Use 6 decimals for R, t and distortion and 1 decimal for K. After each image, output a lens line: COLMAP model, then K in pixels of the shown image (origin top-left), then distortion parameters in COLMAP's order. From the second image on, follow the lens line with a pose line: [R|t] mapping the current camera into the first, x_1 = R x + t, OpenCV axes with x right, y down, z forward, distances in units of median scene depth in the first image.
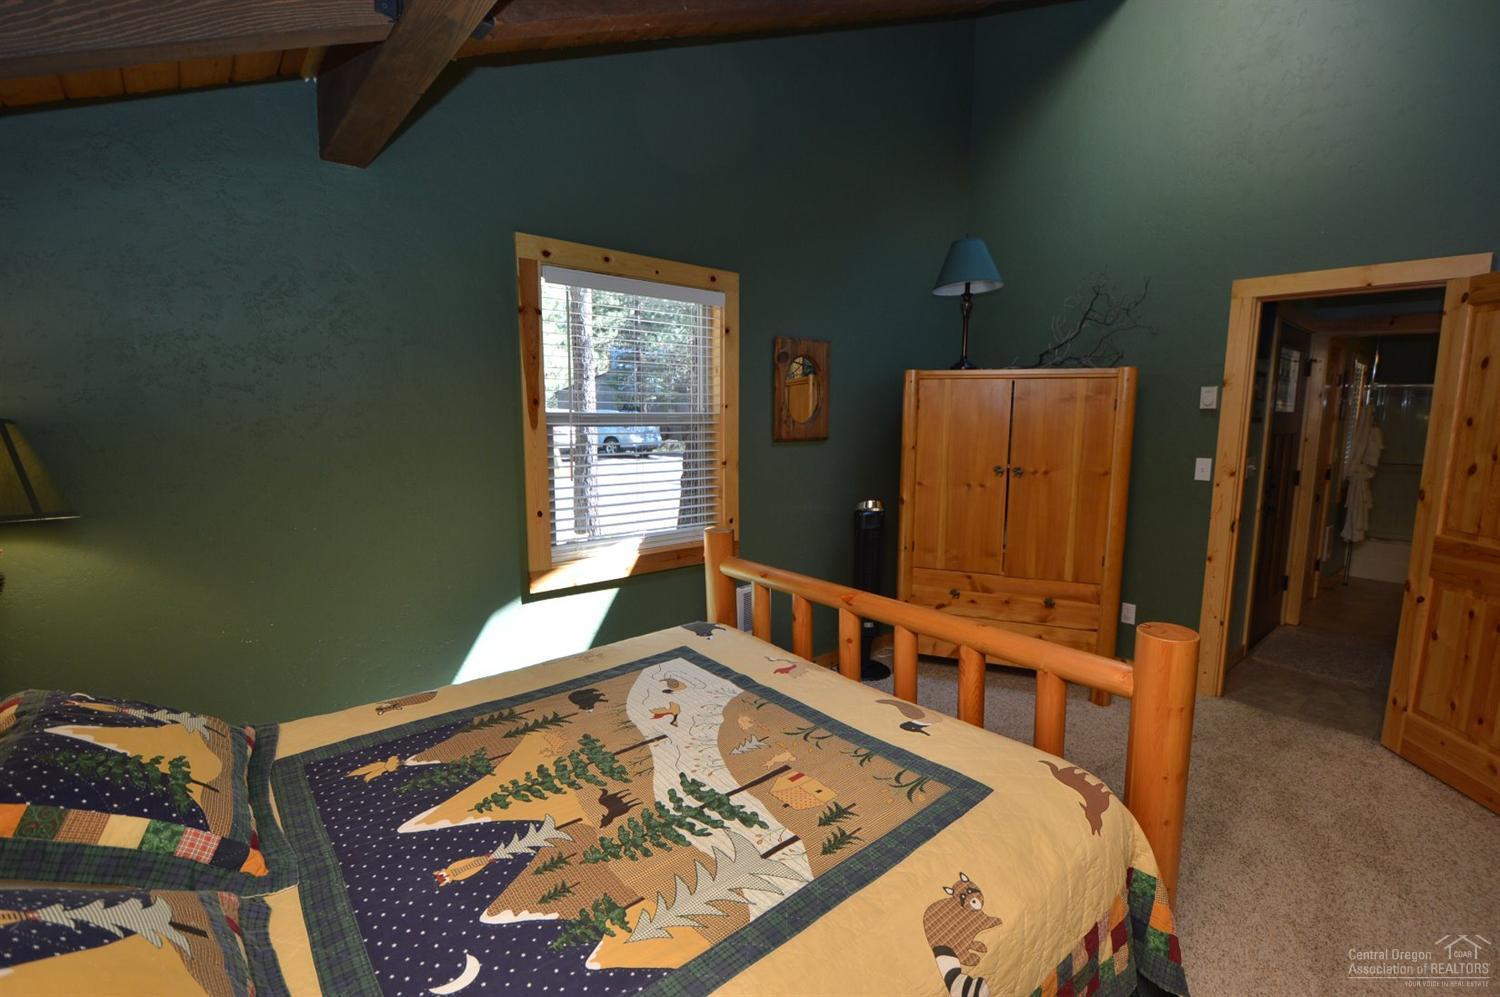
lens RADIAL K [[682.5, 0, 750.9], [0, 682.5, 499.0], [0, 0, 1]] dist [0.003953, -0.003842]
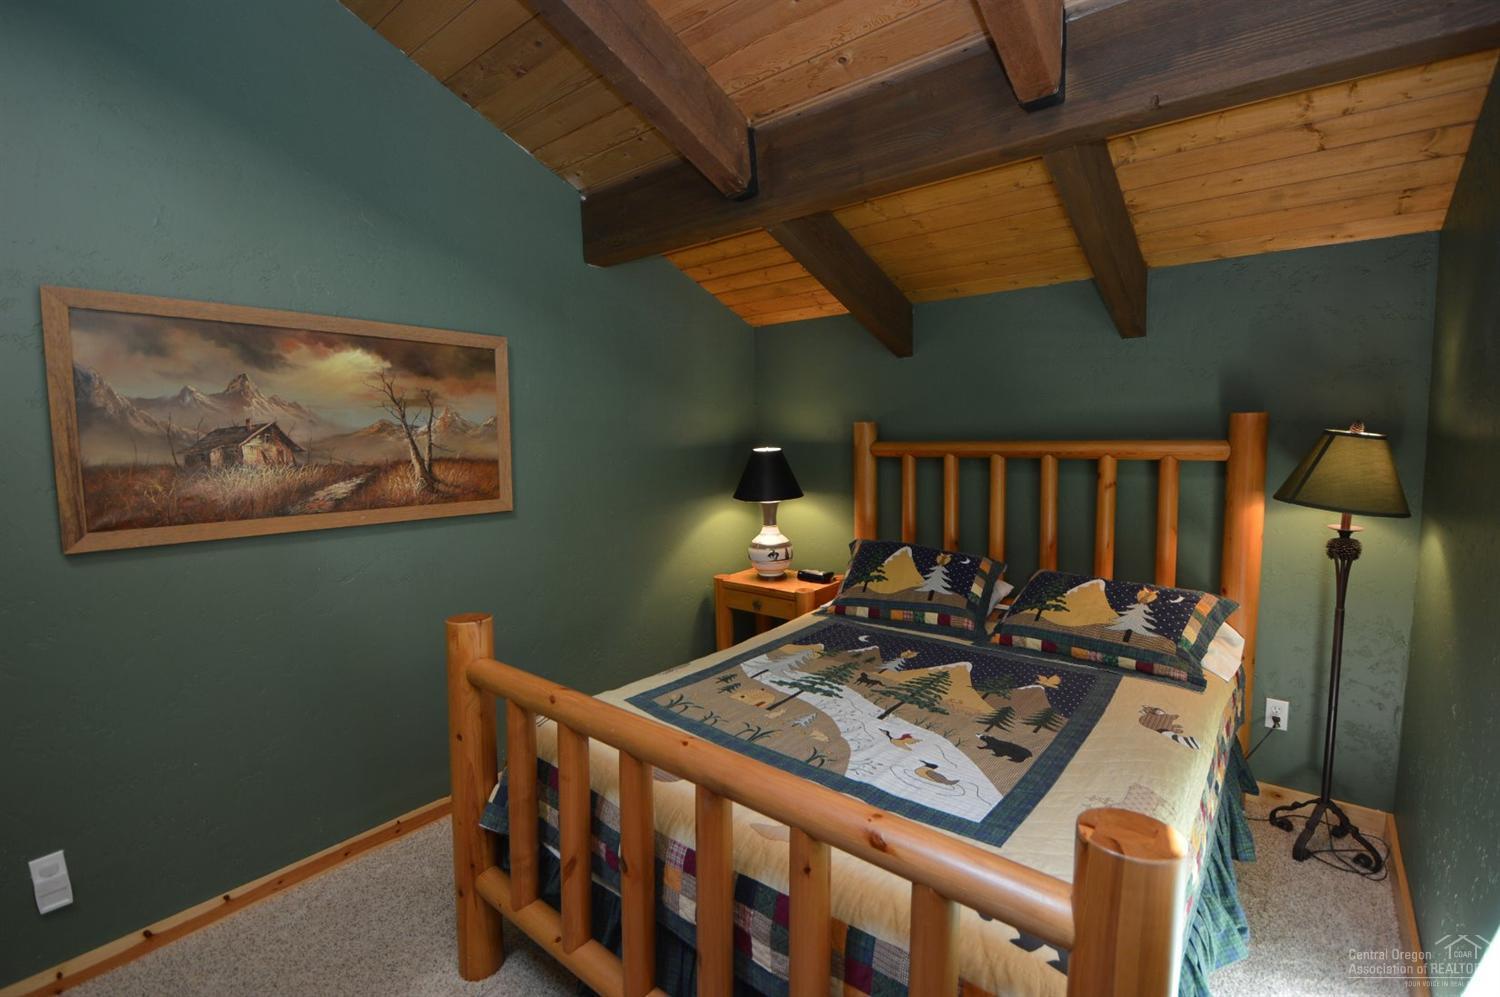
lens RADIAL K [[682.5, 0, 747.9], [0, 682.5, 494.4], [0, 0, 1]] dist [0.003953, -0.003842]
pose [[-0.985892, 0.034351, -0.163822, 0.307362], [-0.003205, 0.974662, 0.223661, -0.315938], [0.167354, 0.221030, -0.960801, 2.272146]]
